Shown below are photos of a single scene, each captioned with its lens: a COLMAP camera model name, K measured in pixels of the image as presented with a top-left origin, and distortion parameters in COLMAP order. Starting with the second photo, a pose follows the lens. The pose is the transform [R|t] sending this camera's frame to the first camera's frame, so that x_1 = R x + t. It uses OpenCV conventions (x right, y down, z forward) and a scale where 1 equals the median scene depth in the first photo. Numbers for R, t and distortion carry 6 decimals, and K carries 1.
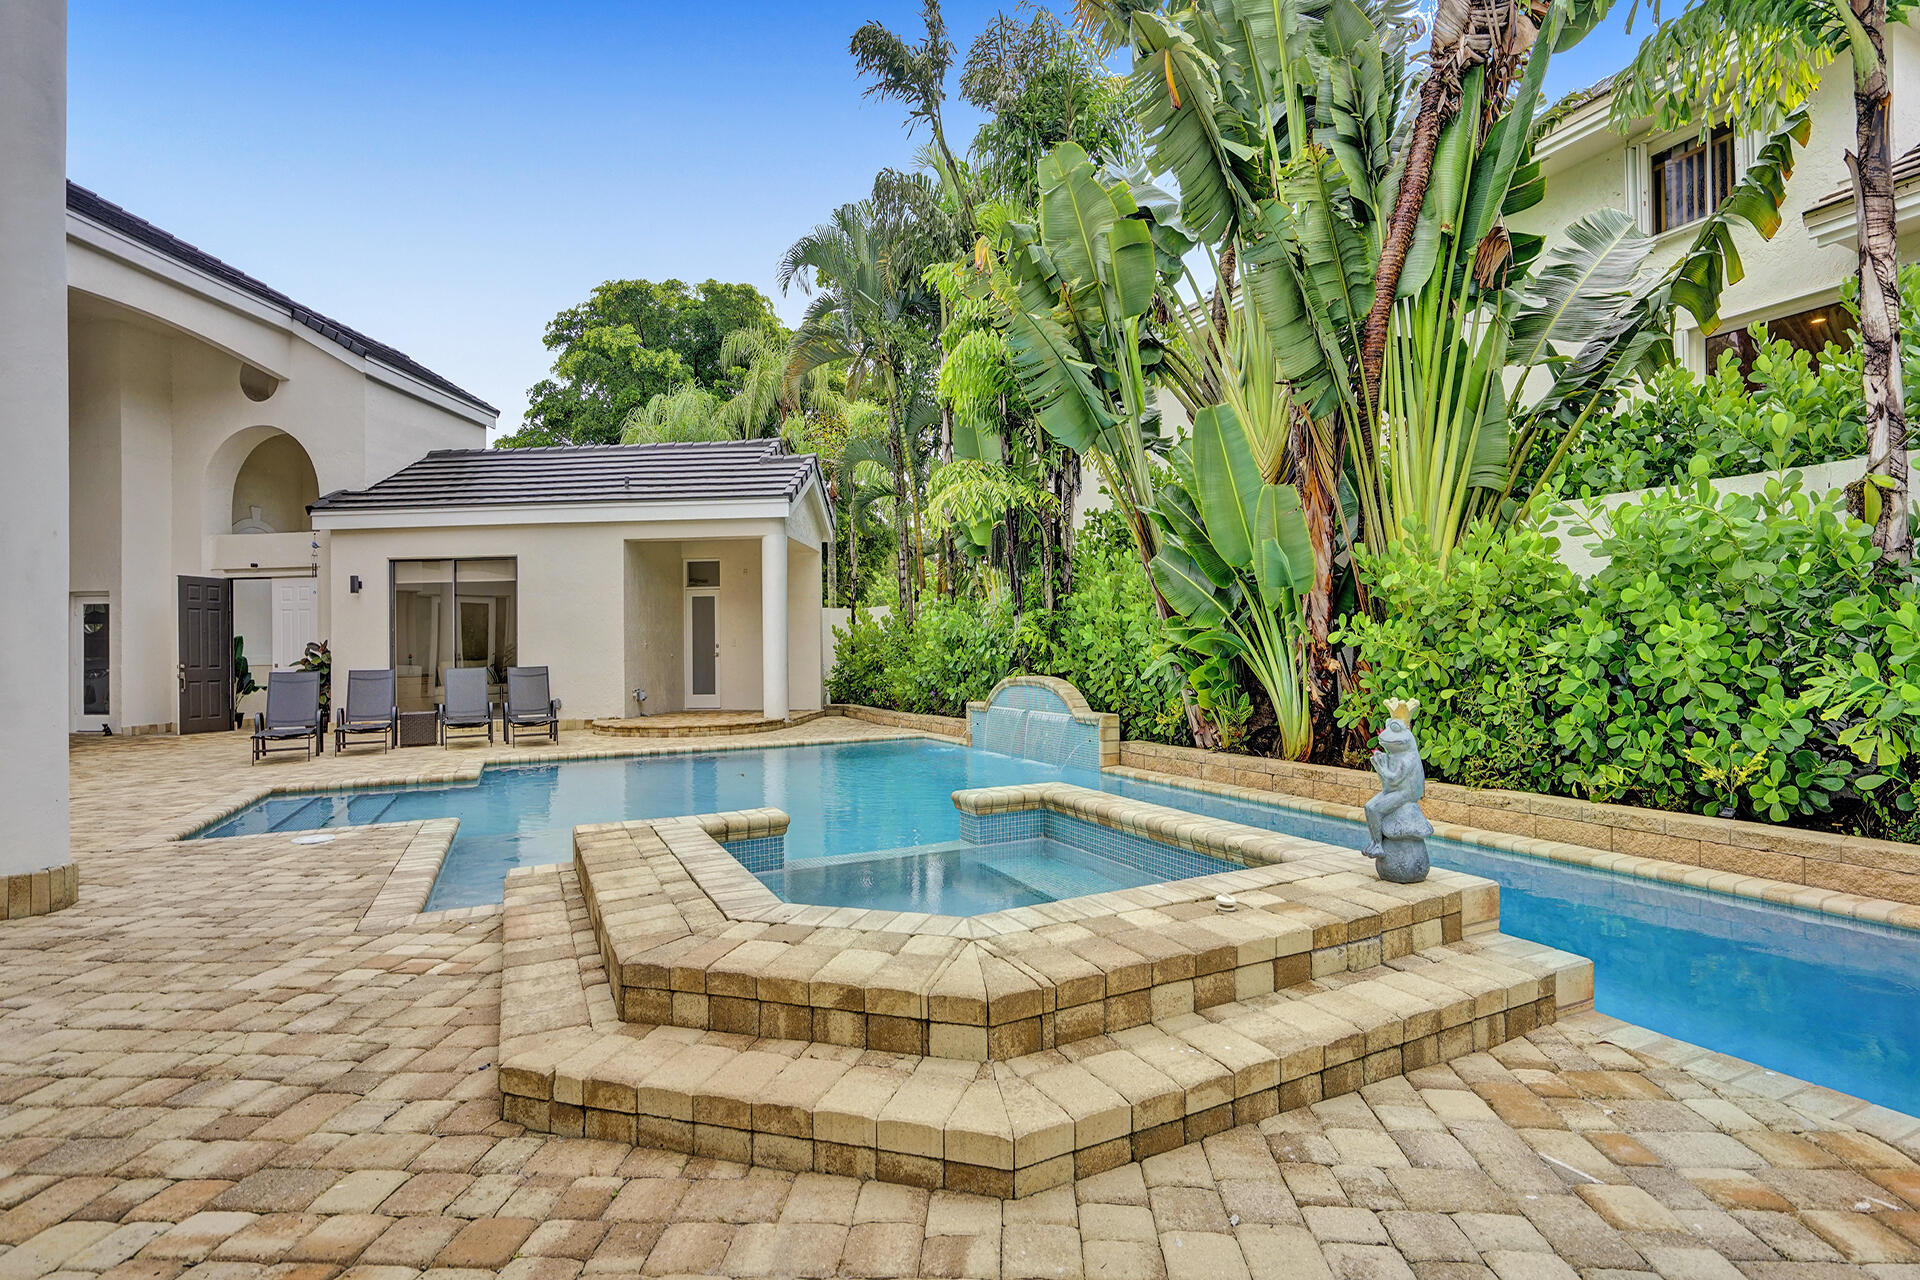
lens RADIAL K [[891.1, 0, 962.4], [0, 891.1, 649.6], [0, 0, 1]] dist [-0.000447, 0.000369]
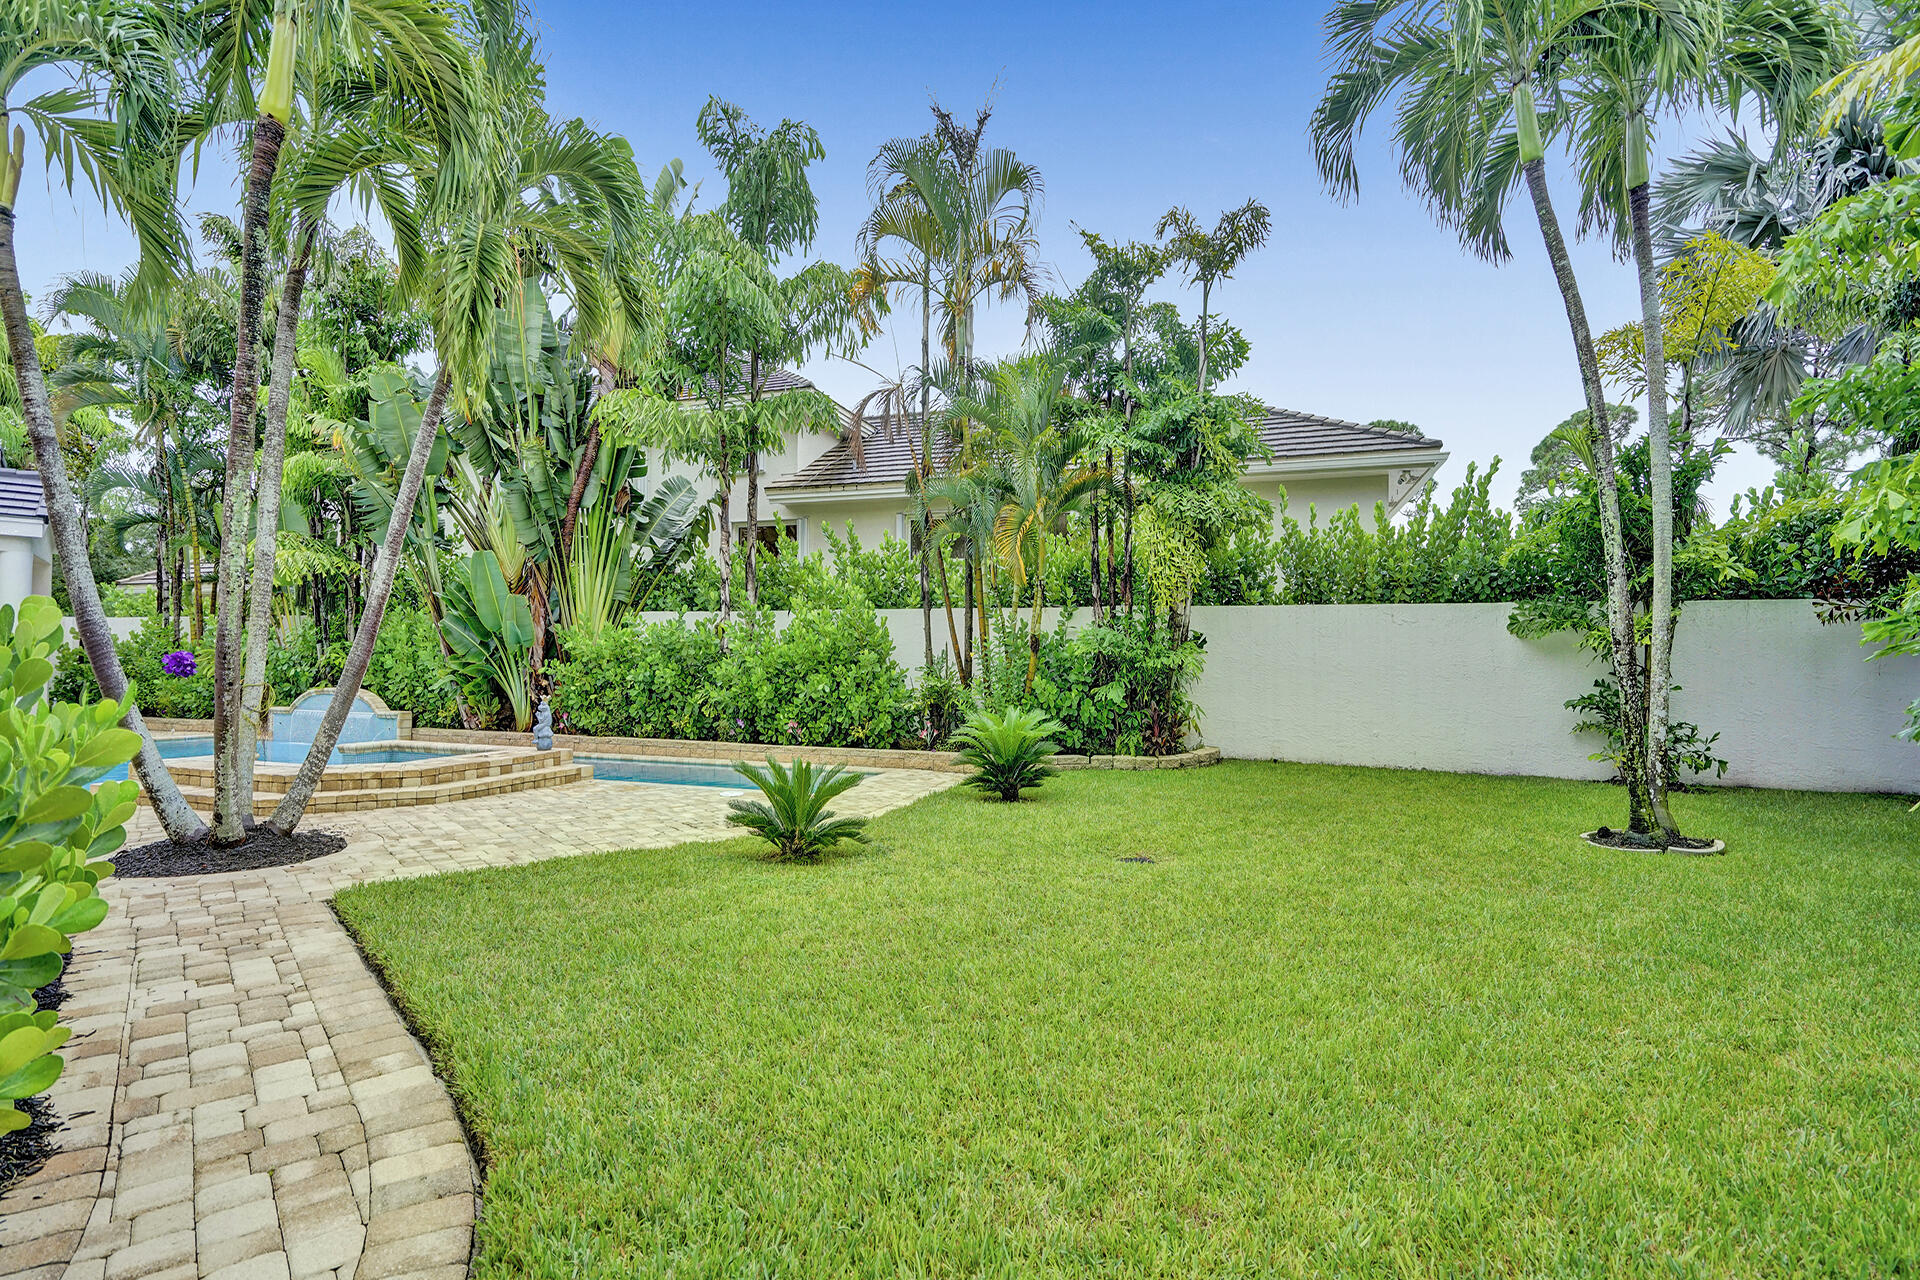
lens RADIAL K [[864.9, 0, 962.7], [0, 864.9, 658.1], [0, 0, 1]] dist [-0.003433, 0.001098]
pose [[0.697550, 0.027096, 0.716024, -0.310549], [-0.024357, 0.999604, -0.014098, -0.032661], [-0.716122, -0.007606, 0.697933, -1.000085]]
